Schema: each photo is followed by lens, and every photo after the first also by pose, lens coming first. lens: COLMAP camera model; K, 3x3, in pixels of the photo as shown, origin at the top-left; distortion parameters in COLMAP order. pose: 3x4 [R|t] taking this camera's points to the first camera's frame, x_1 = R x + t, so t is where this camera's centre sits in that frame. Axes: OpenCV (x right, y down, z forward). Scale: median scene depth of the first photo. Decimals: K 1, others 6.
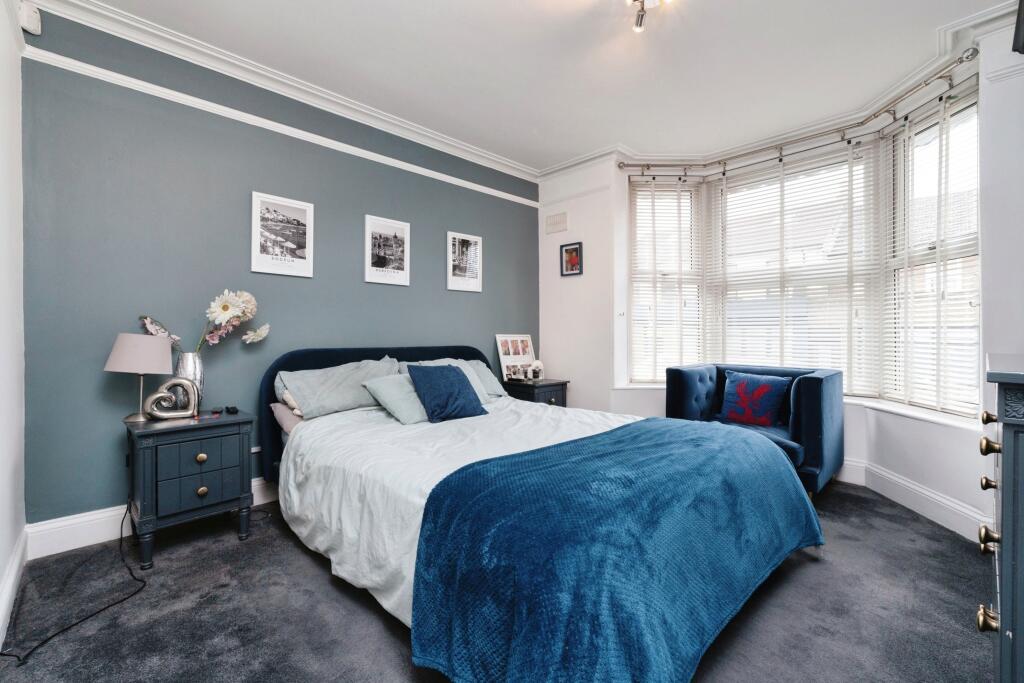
lens RADIAL K [[415.4, 0, 507.9], [0, 415.4, 335.9], [0, 0, 1]] dist [0.000686, 0.000359]
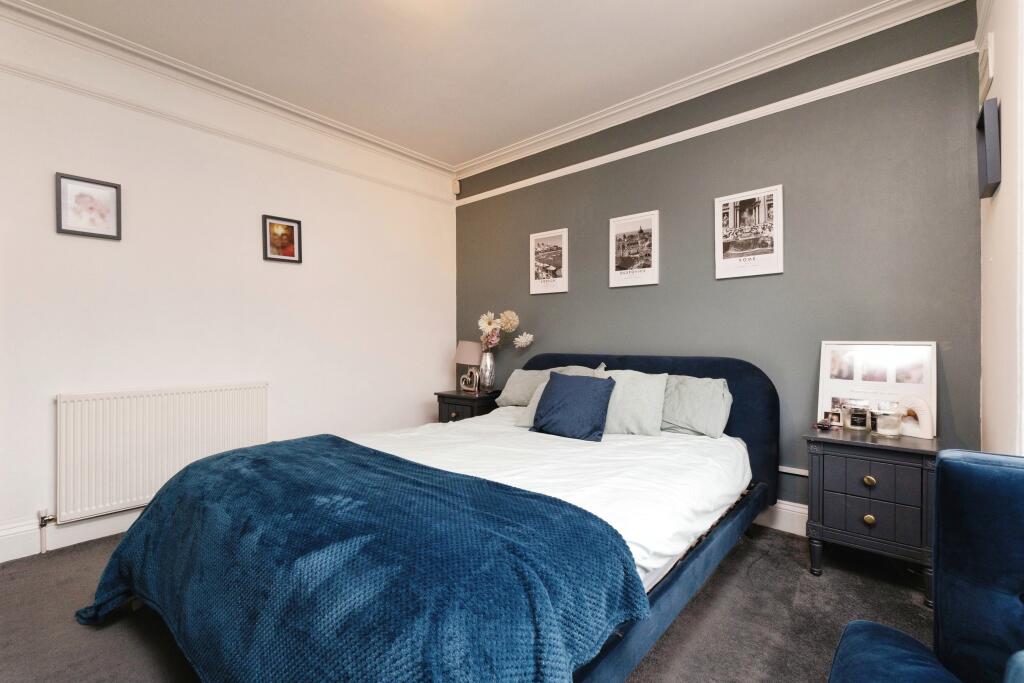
lens RADIAL K [[465.8, 0, 512.0], [0, 465.8, 341.5], [0, 0, 1]] dist [0.001784, 0.000558]
pose [[0.095202, 0.001979, -0.995456, 0.722690], [-0.003371, 0.999993, 0.001665, -0.003934], [0.995452, 0.003197, 0.095208, 0.655795]]
